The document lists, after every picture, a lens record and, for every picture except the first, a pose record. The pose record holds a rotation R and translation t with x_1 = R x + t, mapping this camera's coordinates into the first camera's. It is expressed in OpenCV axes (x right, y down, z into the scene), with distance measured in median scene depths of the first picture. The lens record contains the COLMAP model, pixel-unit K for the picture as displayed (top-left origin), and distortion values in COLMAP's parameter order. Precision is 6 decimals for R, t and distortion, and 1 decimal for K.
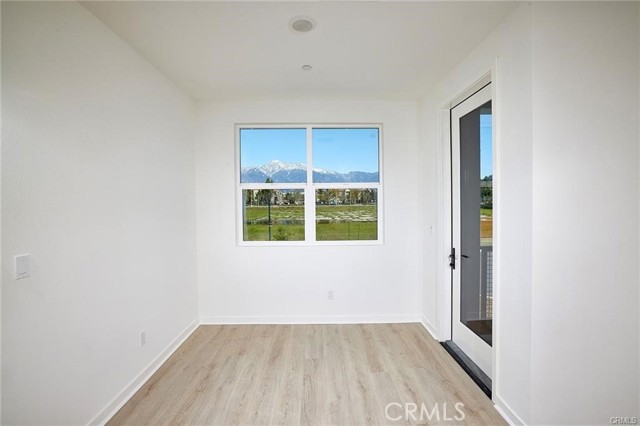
lens RADIAL K [[302.7, 0, 312.4], [0, 302.7, 212.0], [0, 0, 1]] dist [-0.038893, -0.000066]
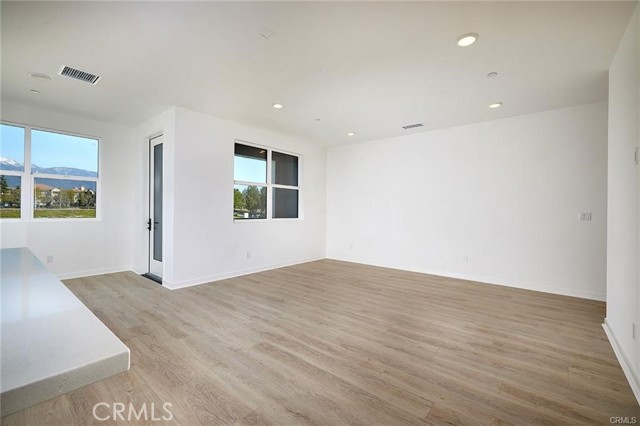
lens RADIAL K [[275.0, 0, 323.0], [0, 275.0, 208.9], [0, 0, 1]] dist [0.000658, 0.000006]
pose [[0.631614, 0.019747, 0.775032, -0.138934], [0.003261, 0.999599, -0.028126, 0.110098], [-0.775277, 0.020292, 0.631296, -0.792990]]
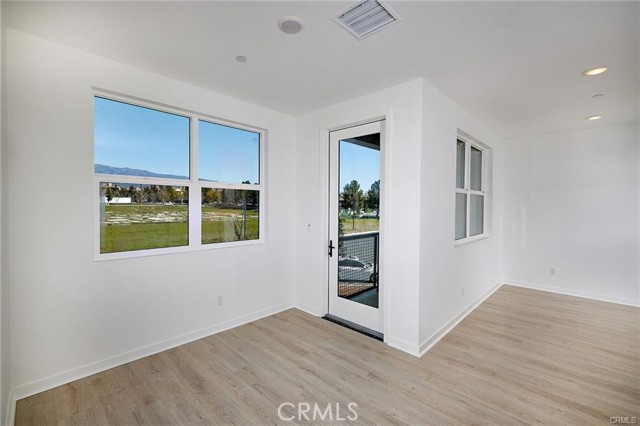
lens RADIAL K [[283.3, 0, 334.7], [0, 283.3, 211.6], [0, 0, 1]] dist [0.000284, 0.000054]
pose [[0.681238, -0.001184, 0.732061, -0.401053], [0.005064, 0.999982, -0.003095, 0.000483], [-0.732045, 0.005815, 0.681232, 0.156090]]
